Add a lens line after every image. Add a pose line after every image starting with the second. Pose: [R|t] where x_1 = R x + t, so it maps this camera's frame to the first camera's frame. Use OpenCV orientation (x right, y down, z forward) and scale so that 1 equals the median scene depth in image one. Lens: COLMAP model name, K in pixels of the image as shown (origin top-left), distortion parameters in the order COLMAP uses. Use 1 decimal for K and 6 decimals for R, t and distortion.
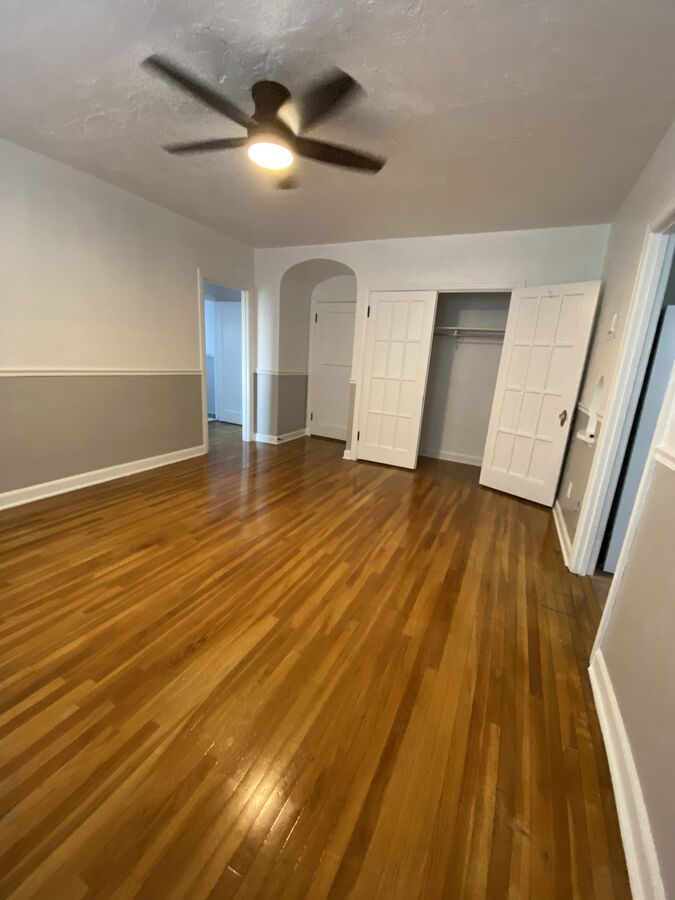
lens RADIAL K [[355.2, 0, 337.5], [0, 355.2, 450.0], [0, 0, 1]] dist [-0.000714, -0.000112]
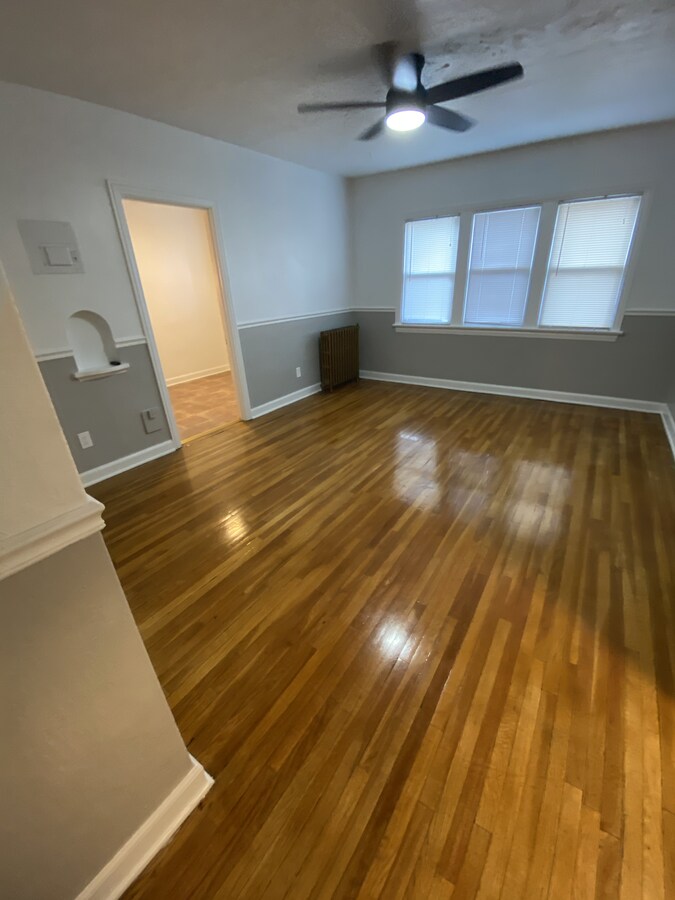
lens RADIAL K [[367.2, 0, 346.9], [0, 367.2, 451.0], [0, 0, 1]] dist [0.002481, 0.000194]
pose [[-0.992341, -0.074108, 0.098829, -0.135718], [0.006388, 0.768194, 0.640185, -0.499674], [-0.123362, 0.635914, -0.761837, 1.692585]]
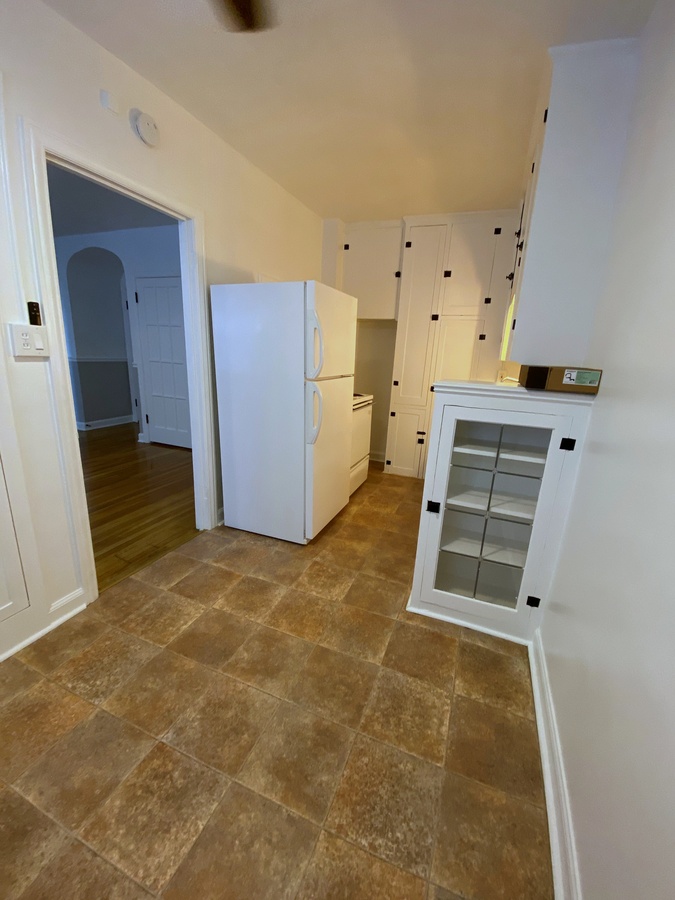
lens RADIAL K [[371.9, 0, 334.6], [0, 371.9, 442.0], [0, 0, 1]] dist [-0.001848, -0.000225]
pose [[0.997723, -0.033148, 0.058730, 0.848787], [0.032938, 0.999447, 0.004536, 0.062940], [-0.058848, -0.002591, 0.998264, -0.166007]]
